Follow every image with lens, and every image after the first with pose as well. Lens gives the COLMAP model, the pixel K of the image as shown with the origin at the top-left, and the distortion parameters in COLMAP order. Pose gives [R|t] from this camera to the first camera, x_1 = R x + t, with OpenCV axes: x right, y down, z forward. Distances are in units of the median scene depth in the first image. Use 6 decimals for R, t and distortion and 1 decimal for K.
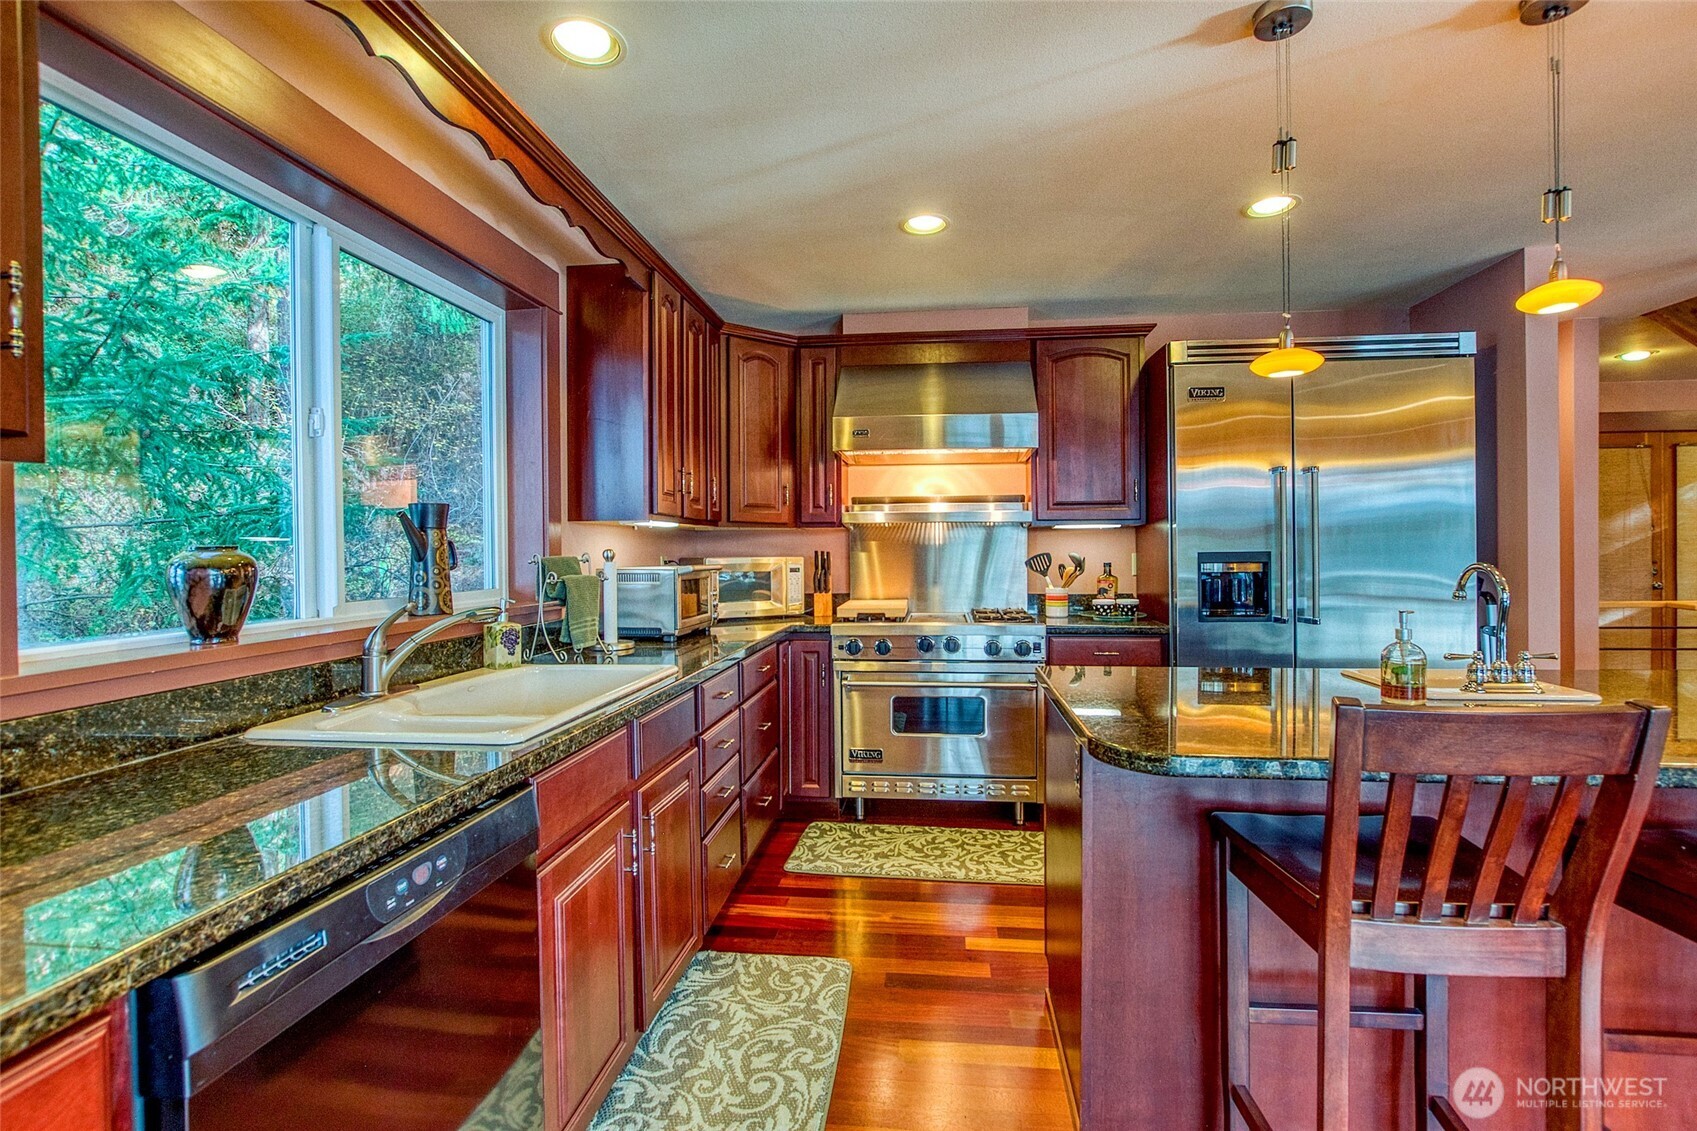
lens RADIAL K [[774.3, 0, 871.7], [0, 774.3, 560.2], [0, 0, 1]] dist [-0.021384, 0.005008]
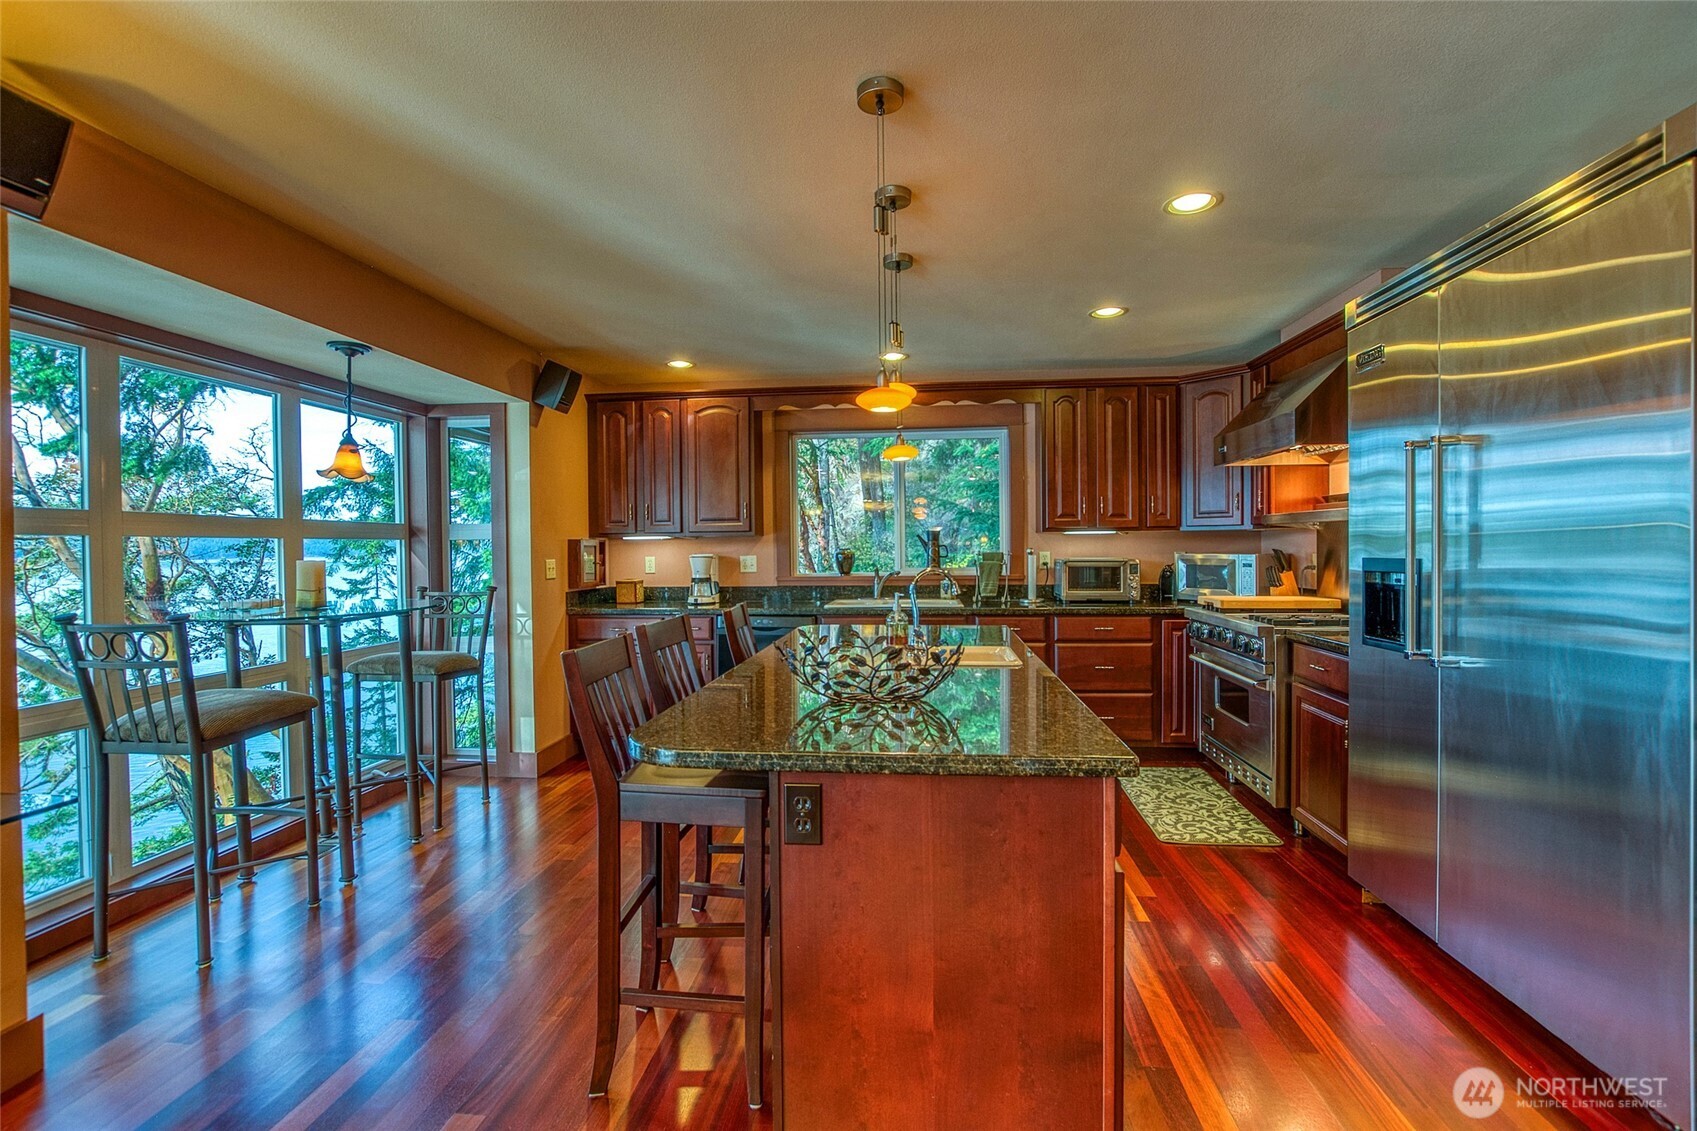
lens RADIAL K [[774.3, 0, 854.9], [0, 774.3, 557.9], [0, 0, 1]] dist [-0.021384, 0.005008]
pose [[0.004861, 0.022745, -0.999729, 1.197169], [-0.006706, 0.999720, 0.022712, -0.023080], [0.999966, 0.006594, 0.005013, 0.455703]]
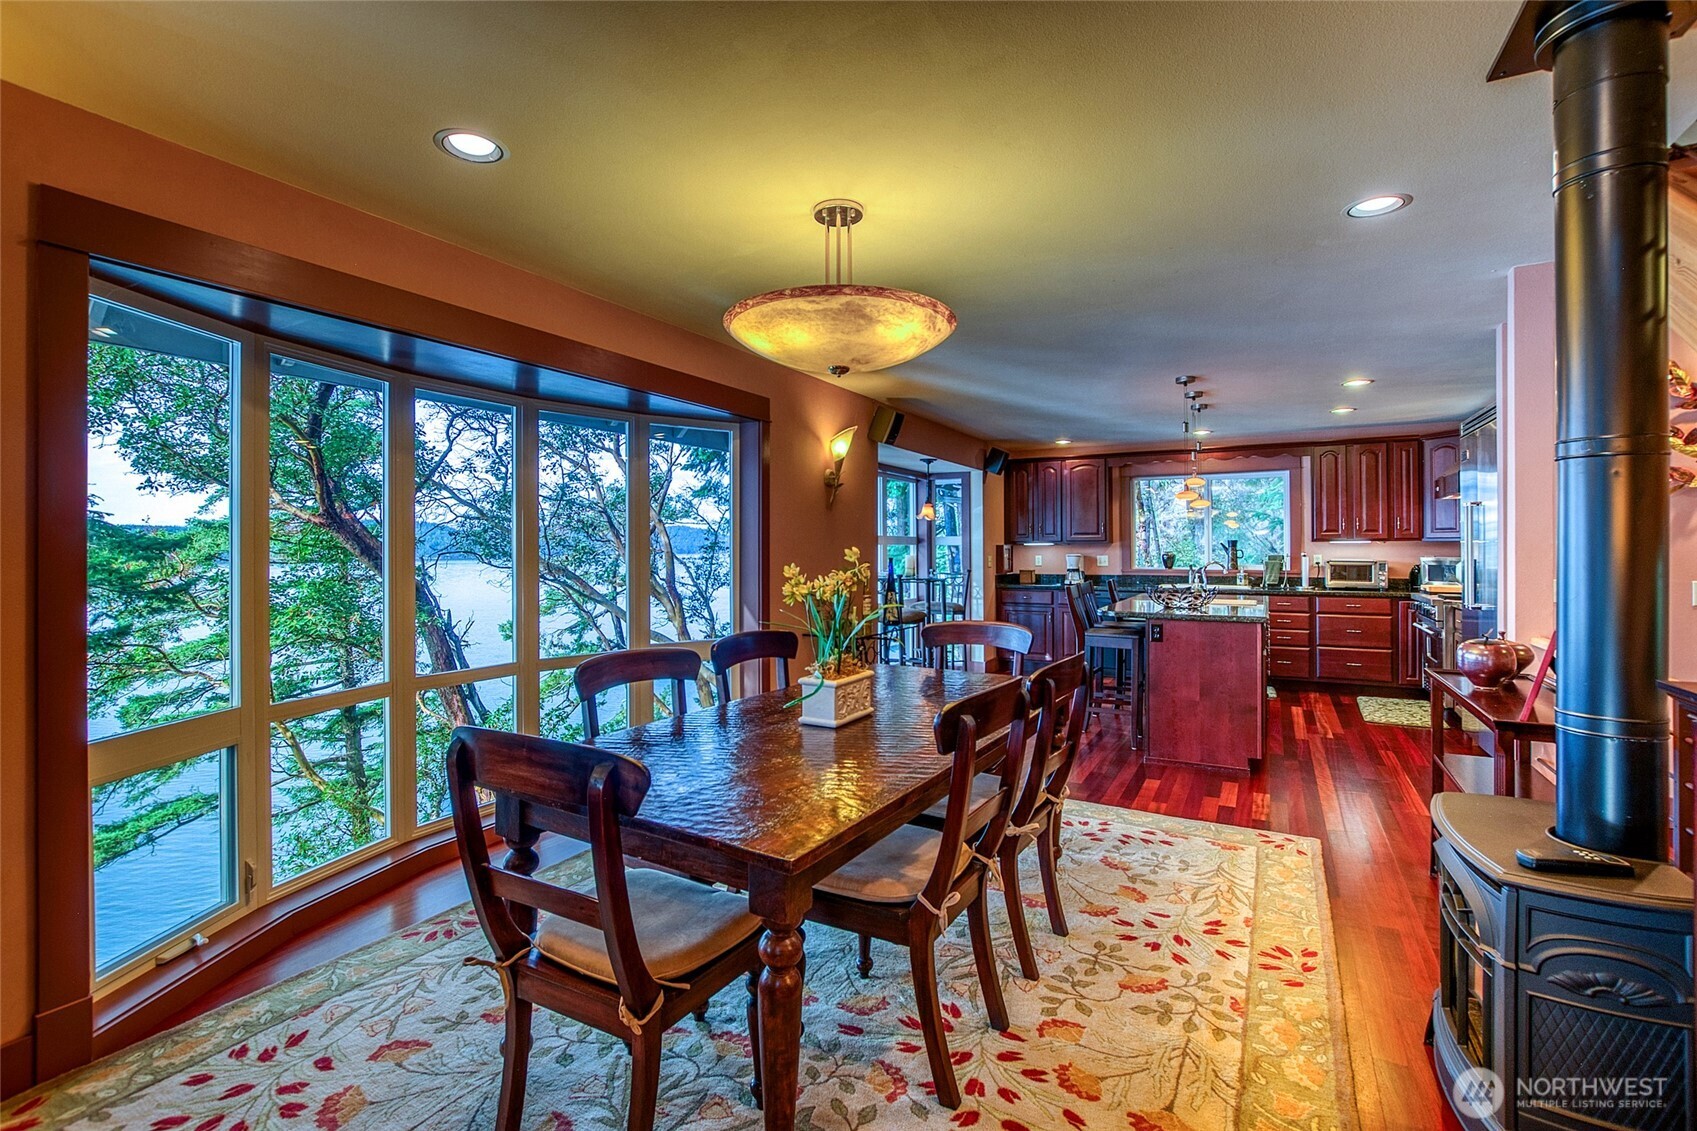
lens RADIAL K [[774.3, 0, 815.2], [0, 774.3, 547.4], [0, 0, 1]] dist [-0.021384, 0.005008]
pose [[-0.421085, 0.007580, -0.906989, 2.285470], [-0.008097, 0.999894, 0.012115, -0.039607], [0.906985, 0.012445, -0.420979, 0.456079]]
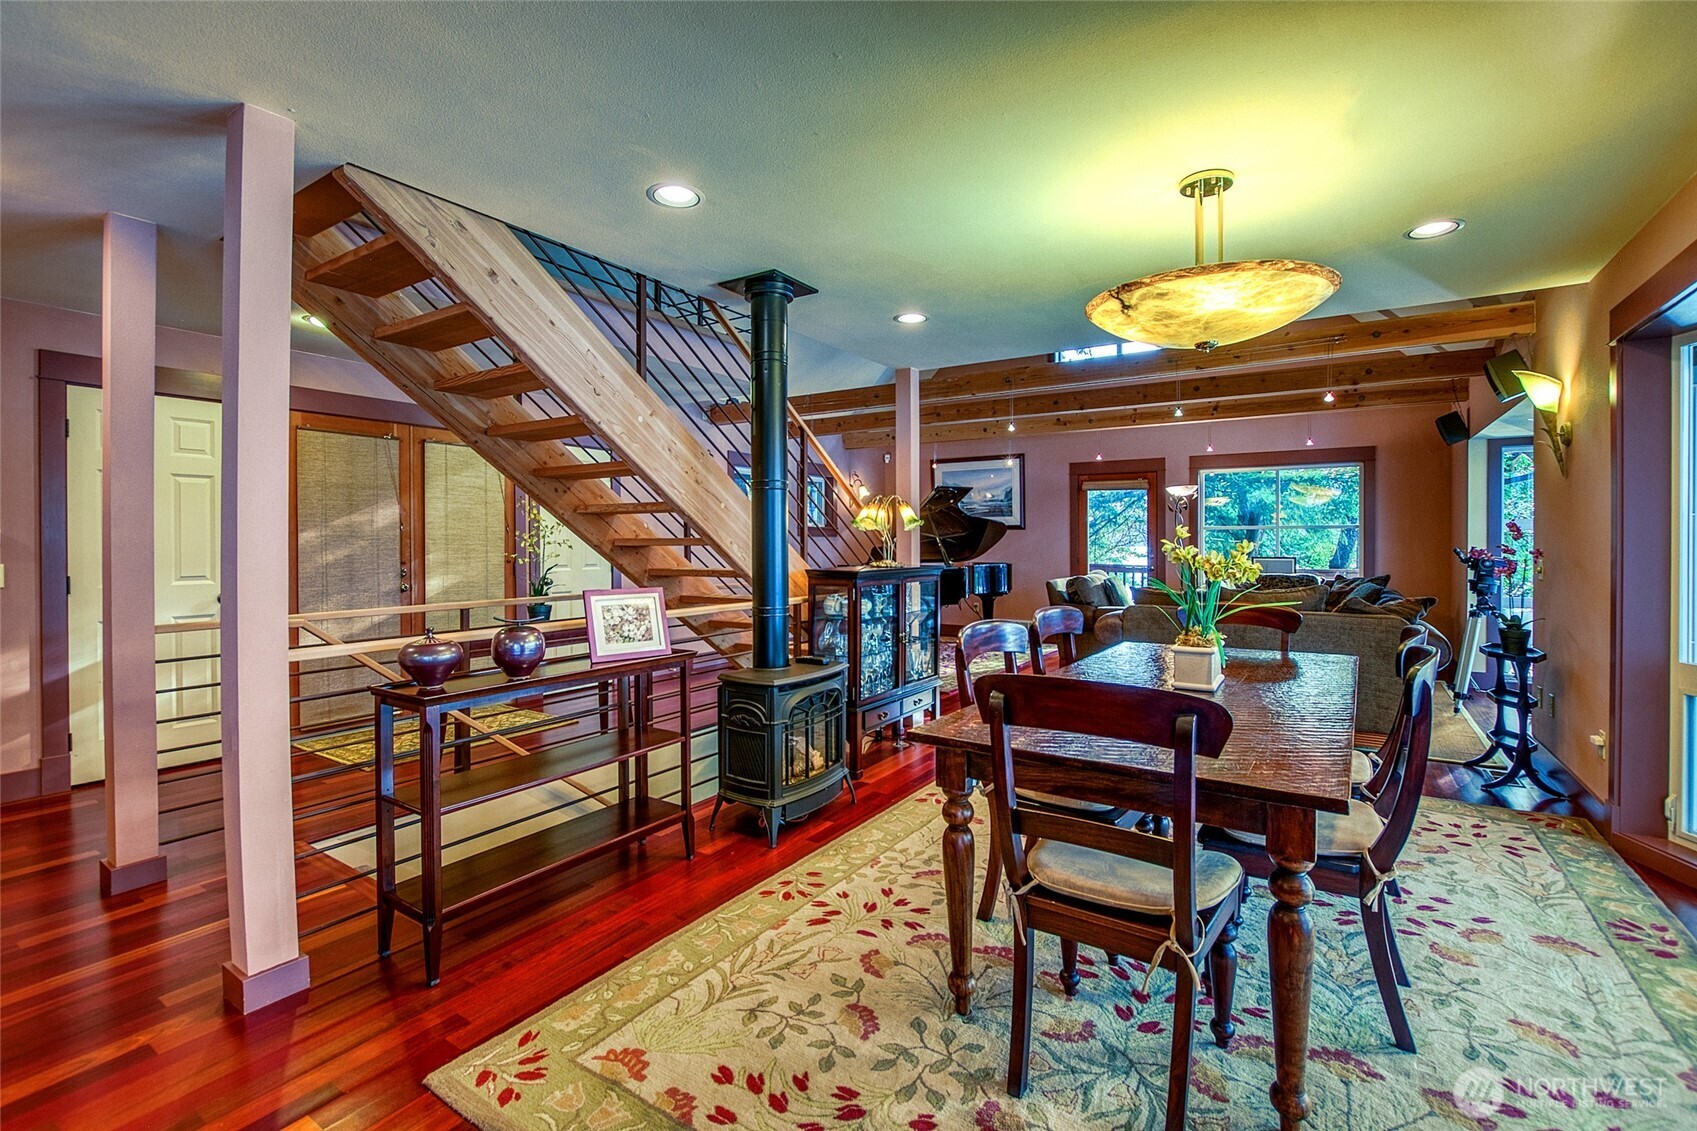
lens RADIAL K [[774.3, 0, 862.7], [0, 774.3, 552.4], [0, 0, 1]] dist [-0.021384, 0.005008]
pose [[0.436358, -0.005965, 0.899754, 0.742434], [0.011305, 0.999935, 0.001146, -0.008387], [-0.899702, 0.009671, 0.436397, 0.130076]]
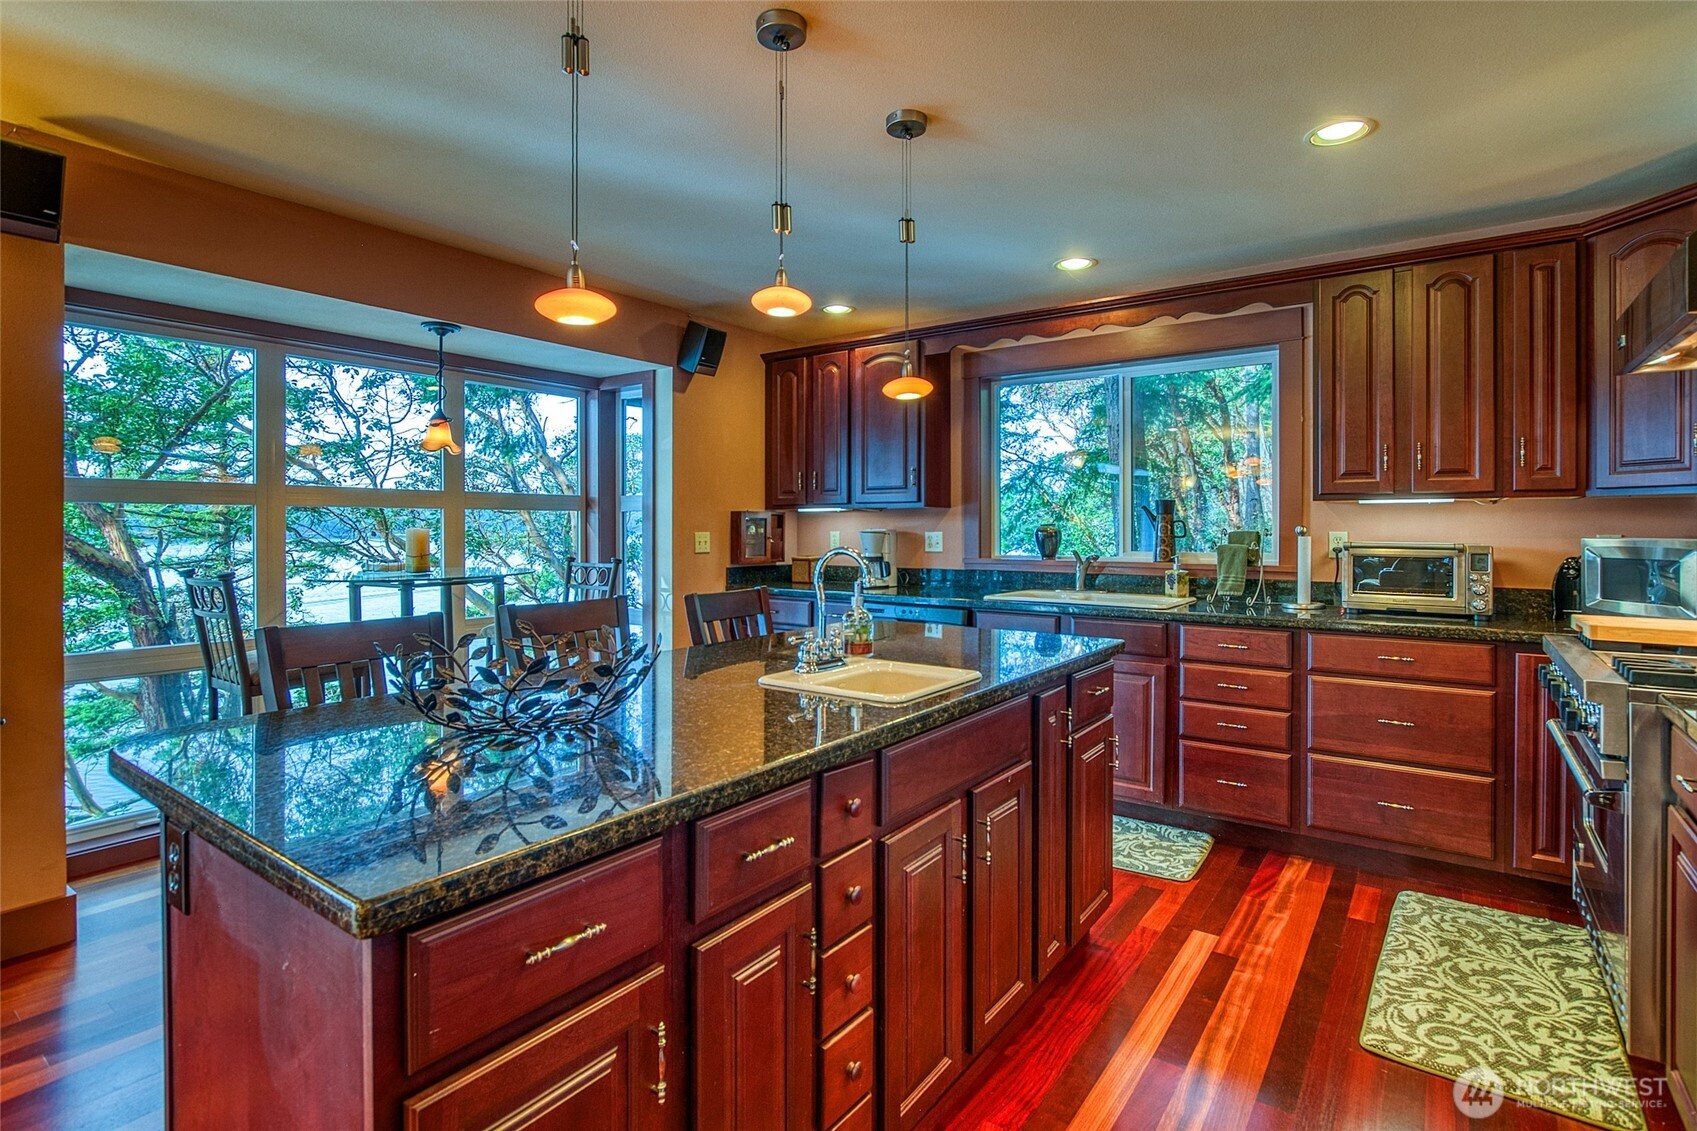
lens RADIAL K [[844.4, 0, 835.6], [0, 844.4, 529.2], [0, 0, 1]] dist [-0.017422, 0.004591]
pose [[-0.515812, 0.010361, -0.856639, 0.925473], [-0.010753, 0.999770, 0.018567, -0.018956], [0.856634, 0.018789, -0.515582, 0.837474]]
